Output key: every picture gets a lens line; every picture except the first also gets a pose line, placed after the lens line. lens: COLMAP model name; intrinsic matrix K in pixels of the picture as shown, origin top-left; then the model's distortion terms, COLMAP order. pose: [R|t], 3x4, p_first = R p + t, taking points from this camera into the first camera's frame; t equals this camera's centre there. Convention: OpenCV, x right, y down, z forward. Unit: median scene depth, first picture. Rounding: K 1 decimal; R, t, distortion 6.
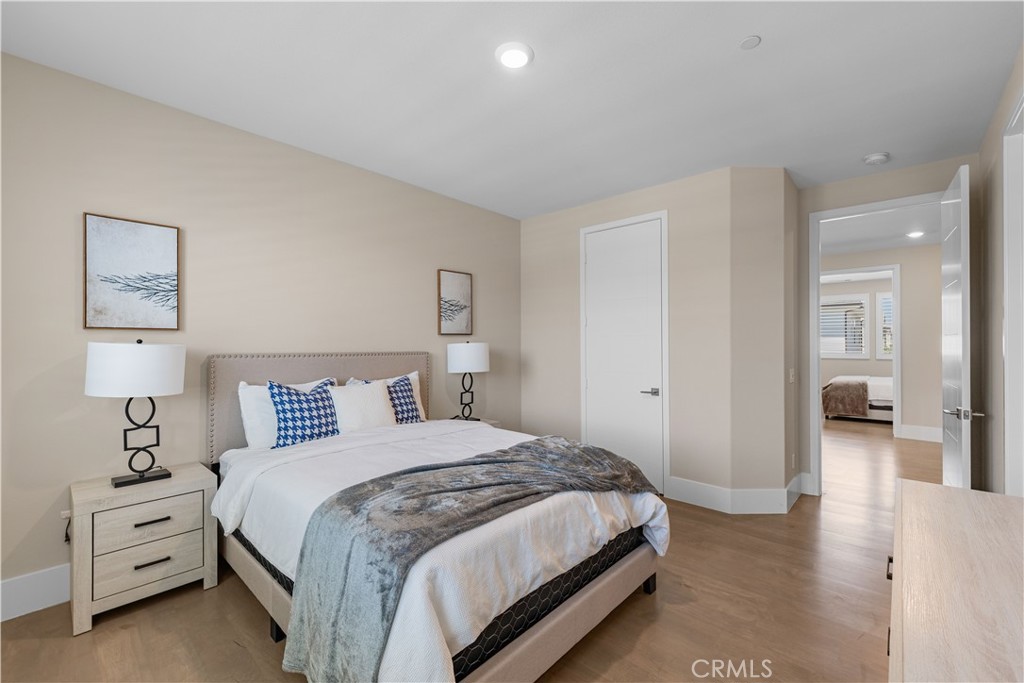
lens RADIAL K [[420.2, 0, 508.4], [0, 420.2, 339.5], [0, 0, 1]] dist [-0.000392, -0.000159]
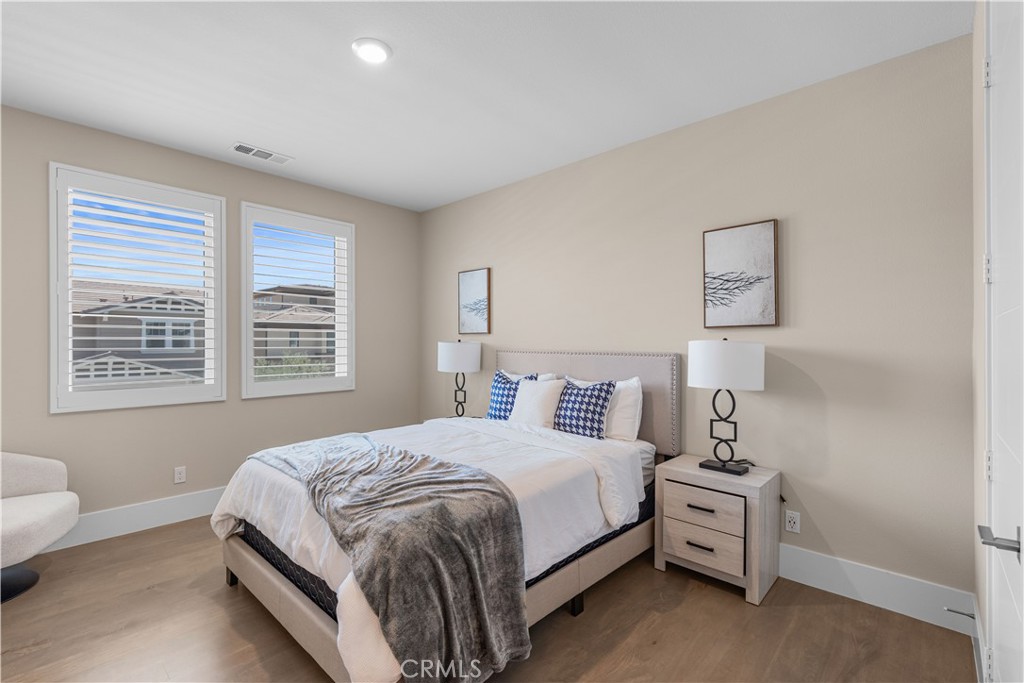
lens RADIAL K [[466.5, 0, 483.9], [0, 466.5, 341.3], [0, 0, 1]] dist [0.024417, 0.000331]
pose [[-0.037301, -0.007349, -0.999277, 0.601003], [0.005293, 0.999957, -0.007551, 0.012532], [0.999290, -0.005571, -0.037261, 0.673111]]
